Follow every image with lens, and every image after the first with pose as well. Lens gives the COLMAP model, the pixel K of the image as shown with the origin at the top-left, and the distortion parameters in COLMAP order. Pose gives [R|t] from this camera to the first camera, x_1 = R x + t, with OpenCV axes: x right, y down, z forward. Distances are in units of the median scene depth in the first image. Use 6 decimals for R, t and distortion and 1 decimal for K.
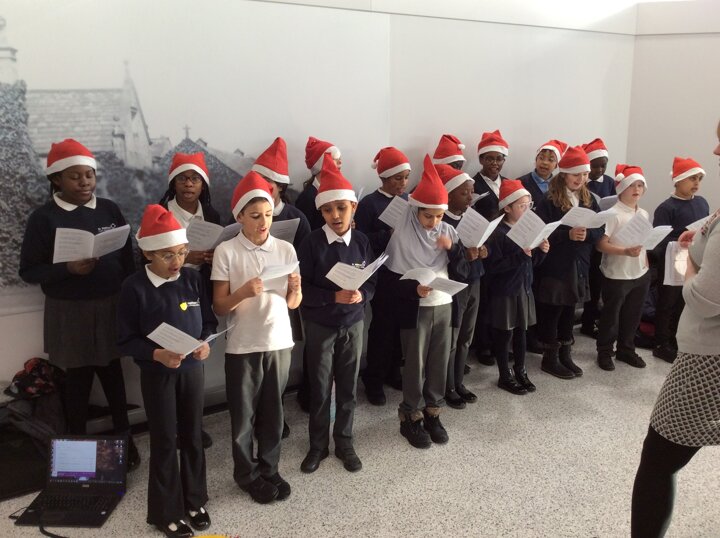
lens RADIAL K [[666.4, 0, 367.2], [0, 666.4, 272.8], [0, 0, 1]] dist [-0.037854, 0.000000]
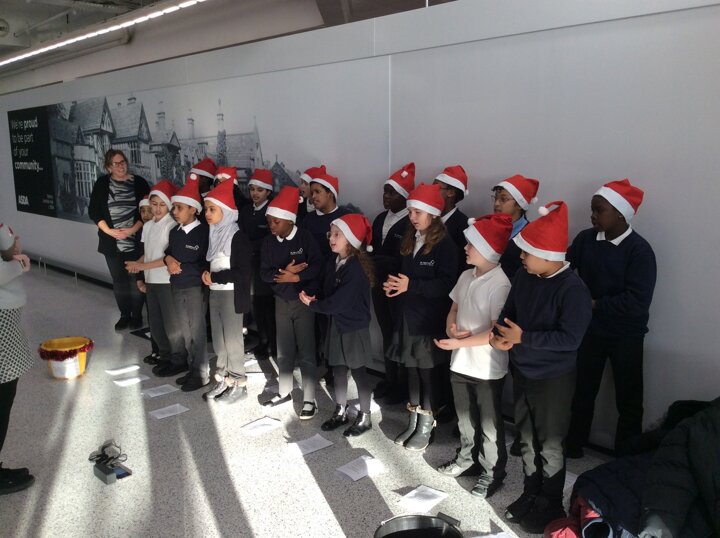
lens RADIAL K [[666.4, 0, 372.5], [0, 666.4, 281.3], [0, 0, 1]] dist [-0.037854, 0.000000]
pose [[0.219248, 0.194171, -0.956153, 1.430964], [-0.212878, 0.965906, 0.147338, -0.222520], [0.952162, 0.171240, 0.253107, 0.916008]]
